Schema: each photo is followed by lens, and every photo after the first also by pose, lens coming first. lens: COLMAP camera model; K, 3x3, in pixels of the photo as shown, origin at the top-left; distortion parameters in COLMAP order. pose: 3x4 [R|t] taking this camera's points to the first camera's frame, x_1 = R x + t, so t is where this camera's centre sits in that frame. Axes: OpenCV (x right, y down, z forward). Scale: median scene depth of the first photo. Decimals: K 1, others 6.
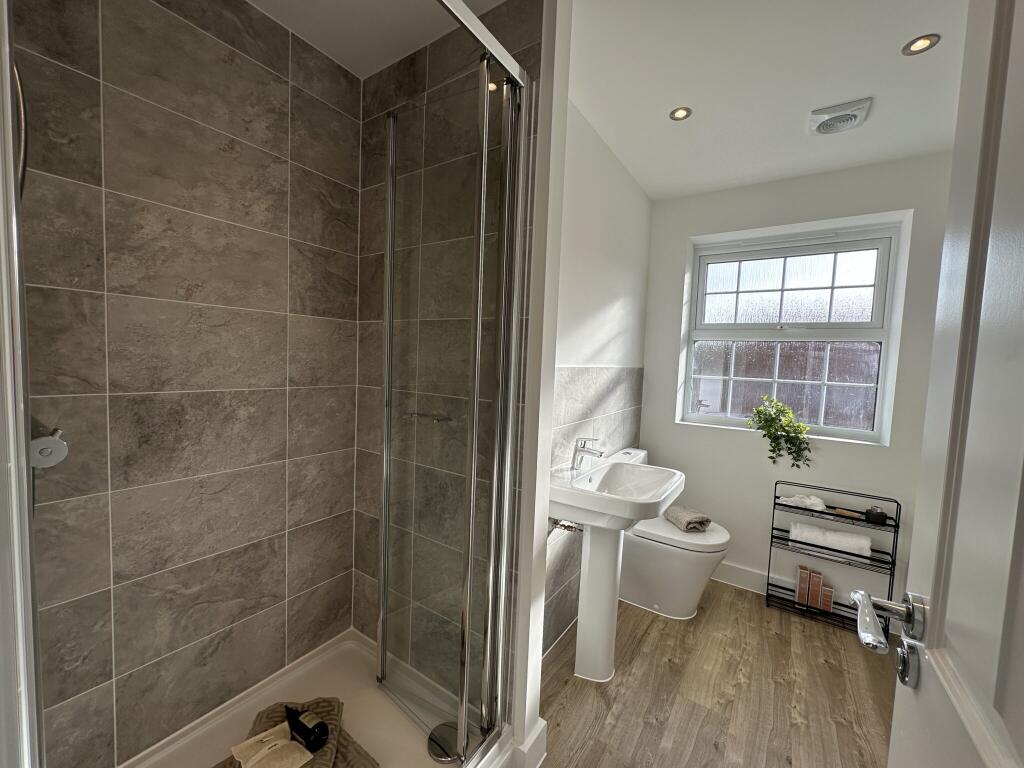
lens RADIAL K [[407.4, 0, 512.0], [0, 407.4, 385.2], [0, 0, 1]] dist [-0.004610, -0.000202]
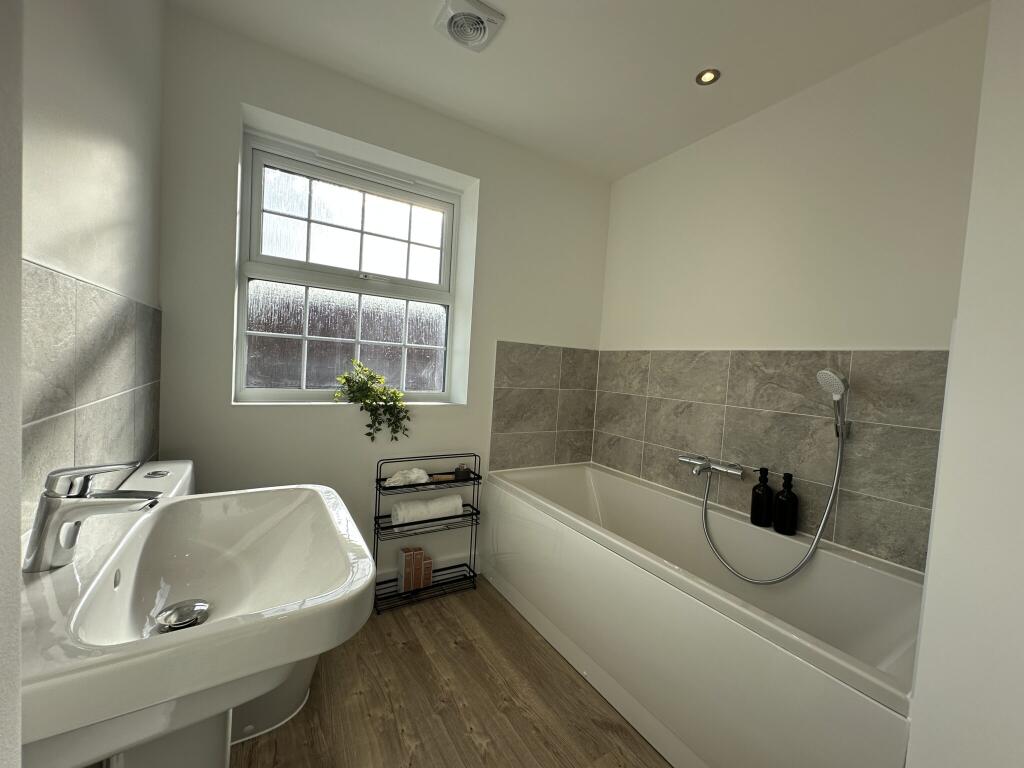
lens RADIAL K [[407.4, 0, 512.0], [0, 407.4, 385.2], [0, 0, 1]] dist [-0.004610, -0.000202]
pose [[0.410645, -0.059634, 0.909843, 0.019177], [0.012659, 0.998136, 0.059707, 0.037146], [-0.911707, -0.013000, 0.410634, 0.432013]]
